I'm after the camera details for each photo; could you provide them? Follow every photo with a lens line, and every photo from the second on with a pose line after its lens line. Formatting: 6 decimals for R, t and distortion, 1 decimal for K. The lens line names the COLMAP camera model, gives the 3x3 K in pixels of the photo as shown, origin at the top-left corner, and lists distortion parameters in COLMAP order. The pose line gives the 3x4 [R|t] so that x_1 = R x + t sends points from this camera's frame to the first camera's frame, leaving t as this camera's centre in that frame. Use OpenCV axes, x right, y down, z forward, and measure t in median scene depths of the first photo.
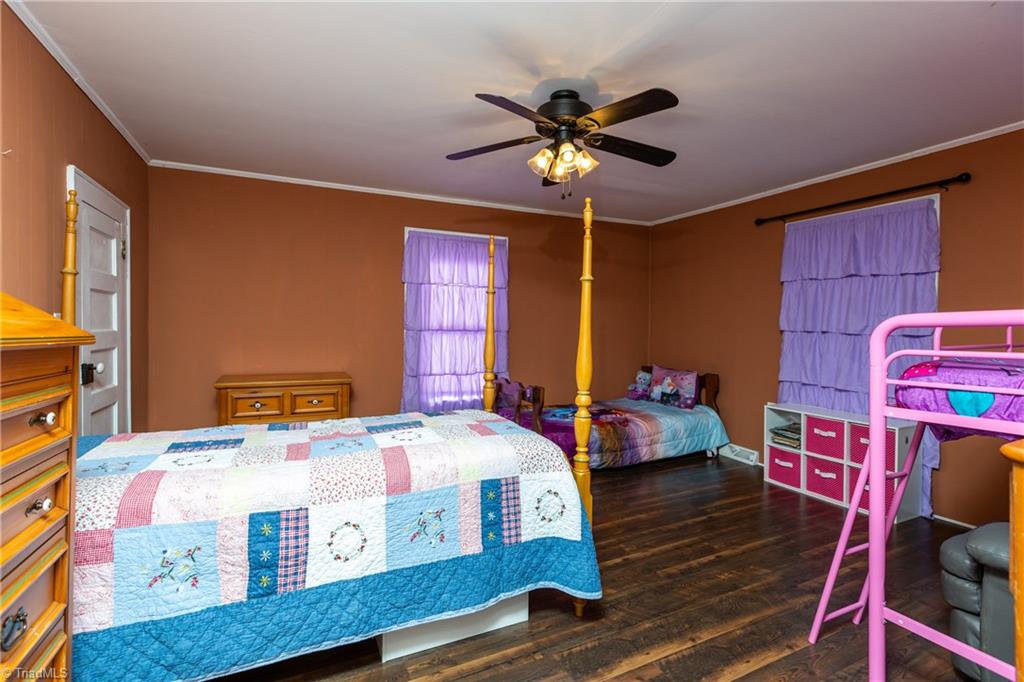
lens RADIAL K [[467.3, 0, 517.7], [0, 467.3, 326.6], [0, 0, 1]] dist [0.001010, 0.000126]
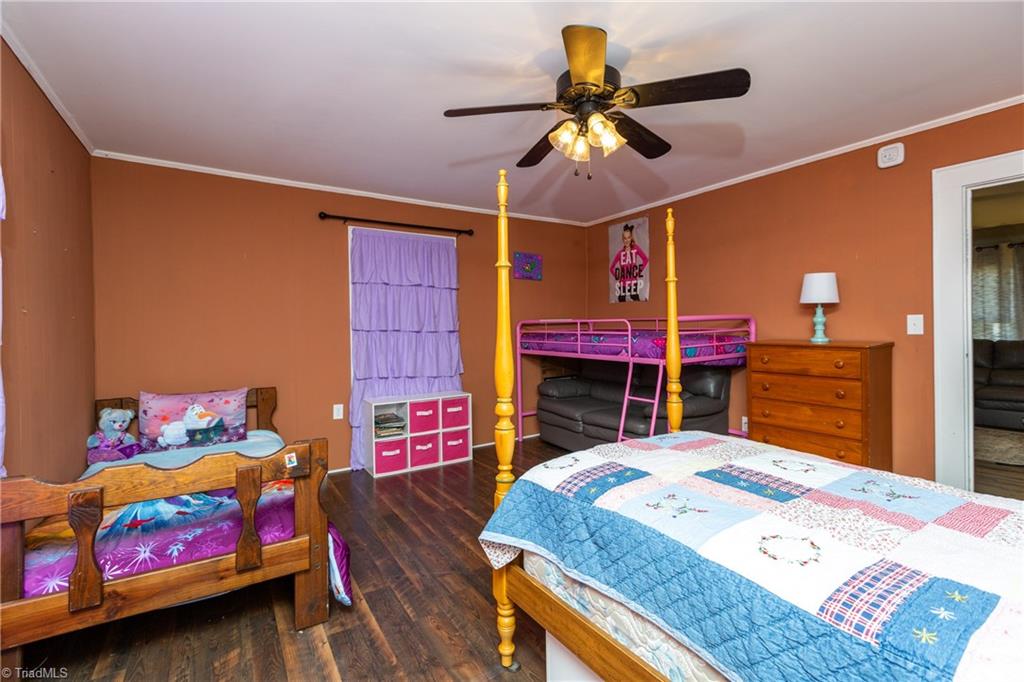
lens RADIAL K [[467.3, 0, 517.7], [0, 467.3, 326.6], [0, 0, 1]] dist [0.001010, 0.000126]
pose [[-0.121835, -0.001291, 0.992550, -0.546326], [0.019254, 0.999808, 0.003664, 0.003393], [-0.992364, 0.019557, -0.121787, 0.856615]]
